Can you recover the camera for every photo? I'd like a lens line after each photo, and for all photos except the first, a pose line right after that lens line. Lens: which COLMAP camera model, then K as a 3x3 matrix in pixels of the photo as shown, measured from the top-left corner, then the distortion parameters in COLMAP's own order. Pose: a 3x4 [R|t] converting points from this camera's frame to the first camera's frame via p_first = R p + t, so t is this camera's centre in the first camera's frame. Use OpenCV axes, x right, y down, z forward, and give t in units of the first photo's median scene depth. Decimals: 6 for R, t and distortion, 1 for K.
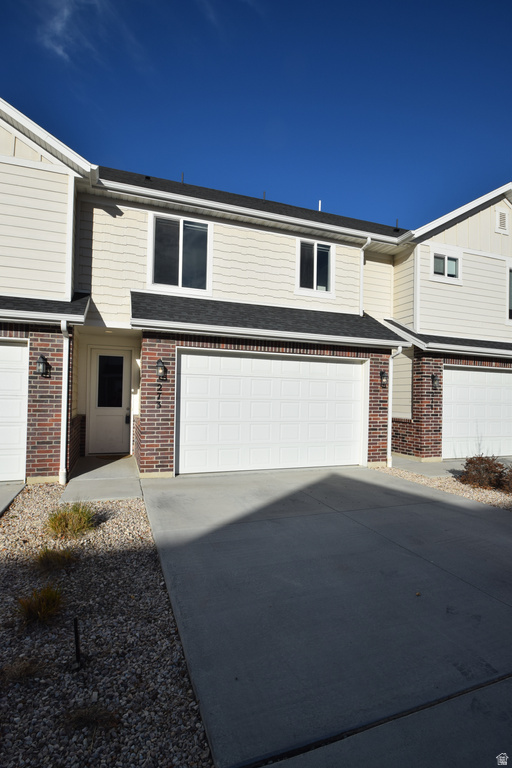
lens RADIAL K [[388.8, 0, 255.9], [0, 388.8, 382.5], [0, 0, 1]] dist [-0.006360, 0.000271]
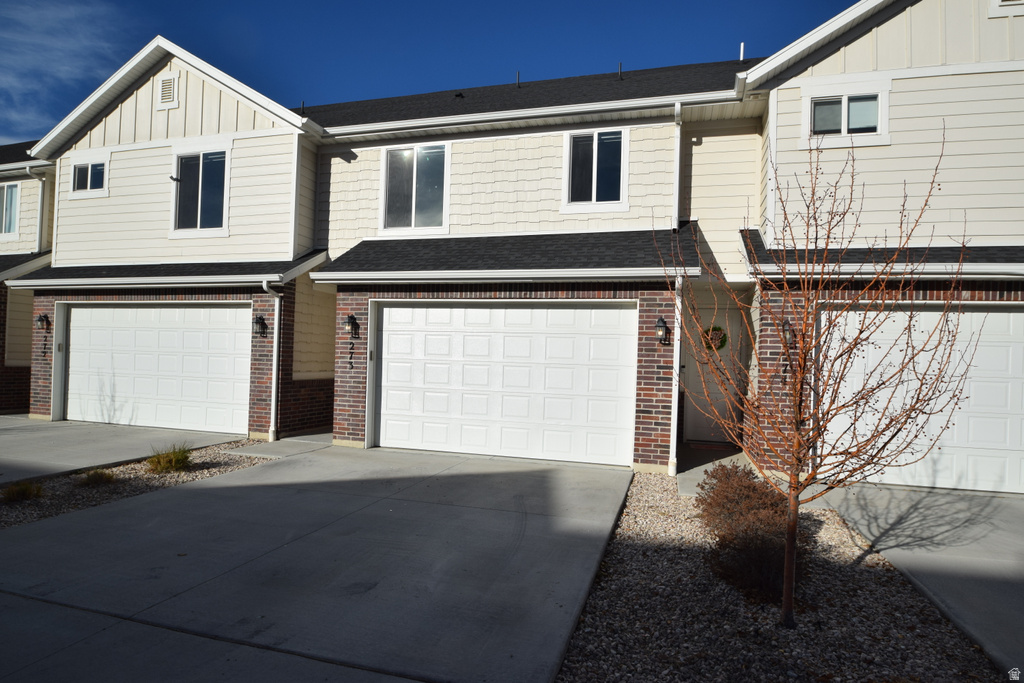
lens RADIAL K [[567.2, 0, 511.9], [0, 567.2, 344.4], [0, 0, 1]] dist [-0.008669, -0.004700]
pose [[0.805566, -0.012599, -0.592373, 0.709065], [0.005289, 0.999887, -0.014074, 0.025214], [0.592483, 0.008205, 0.805541, 0.143062]]
